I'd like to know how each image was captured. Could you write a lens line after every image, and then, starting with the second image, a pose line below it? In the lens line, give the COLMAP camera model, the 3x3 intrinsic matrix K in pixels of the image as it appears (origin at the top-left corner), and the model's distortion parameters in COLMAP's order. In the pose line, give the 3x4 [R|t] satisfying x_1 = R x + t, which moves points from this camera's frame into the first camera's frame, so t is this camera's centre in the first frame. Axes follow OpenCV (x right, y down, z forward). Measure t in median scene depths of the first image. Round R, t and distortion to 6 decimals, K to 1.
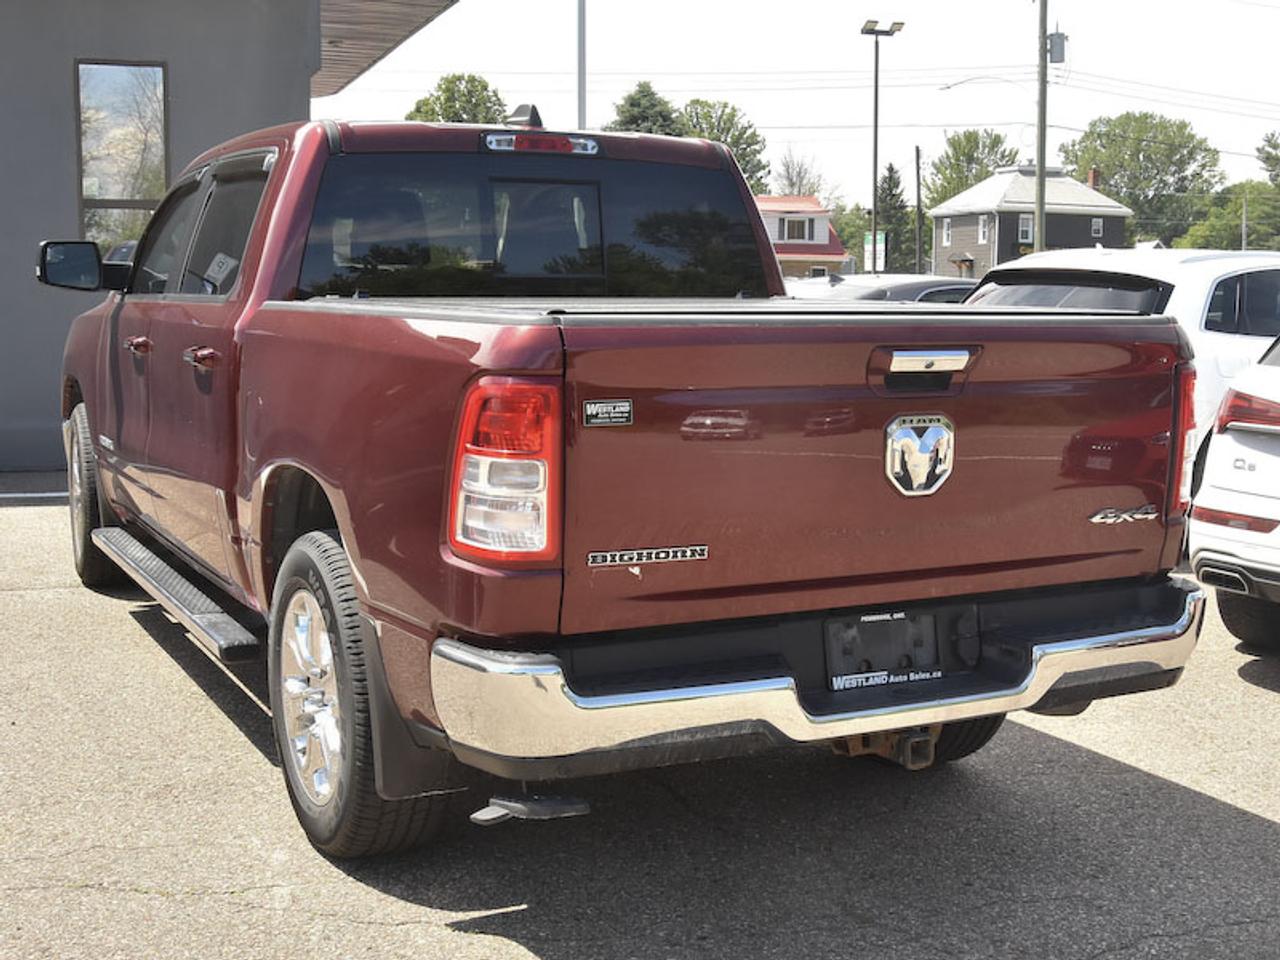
lens RADIAL K [[1666.2, 0, 639.8], [0, 1666.2, 479.3], [0, 0, 1]] dist [-0.094167, 0.000000]
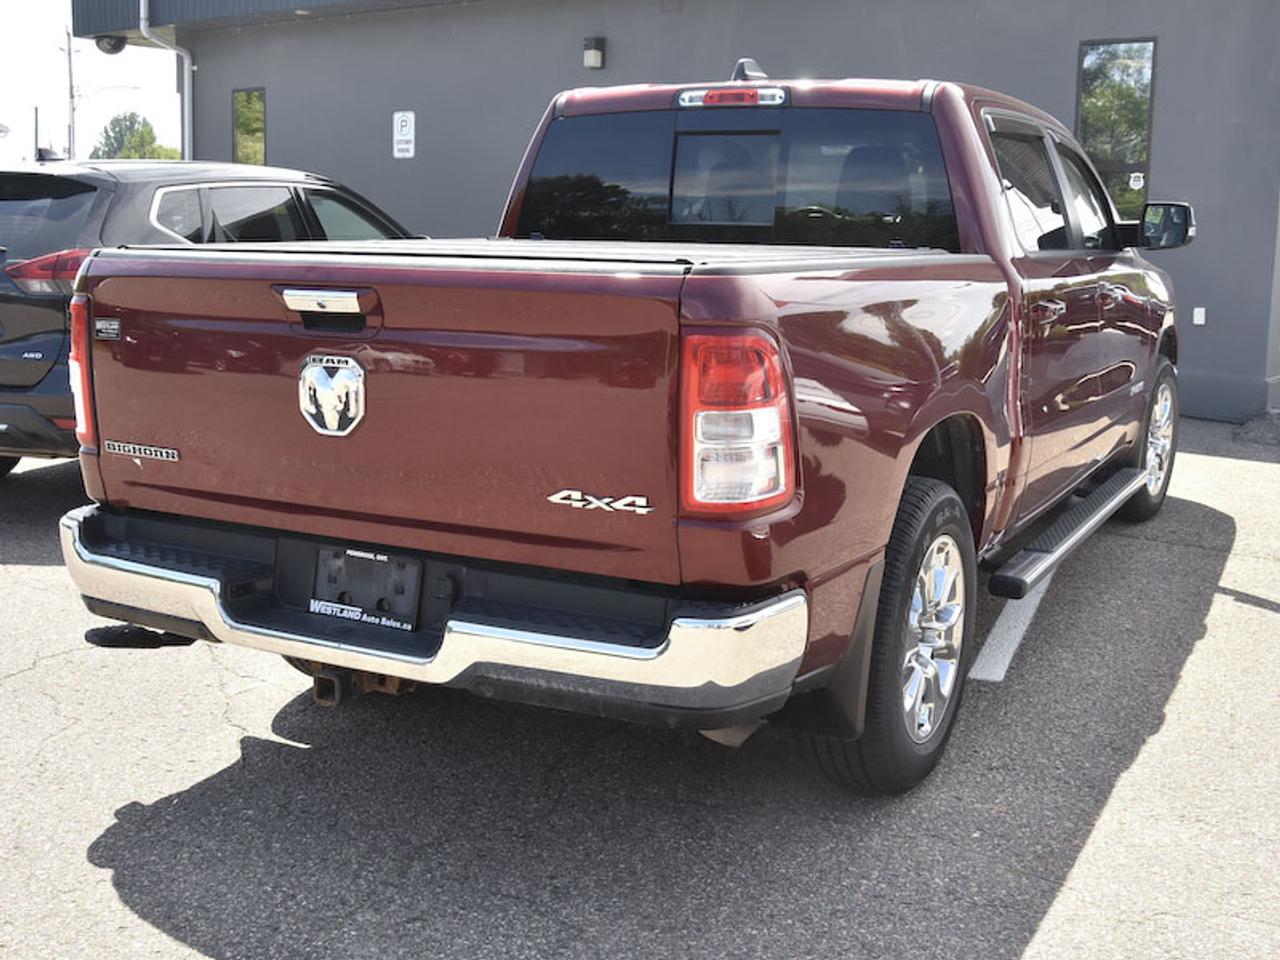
lens RADIAL K [[1423.7, 0, 636.4], [0, 1423.7, 443.2], [0, 0, 1]] dist [-0.077546, 0.000000]
pose [[0.571091, 0.123187, -0.811591, 0.938409], [-0.107296, 0.991396, 0.074978, -0.067321], [0.813844, 0.044262, 0.579395, 0.636172]]
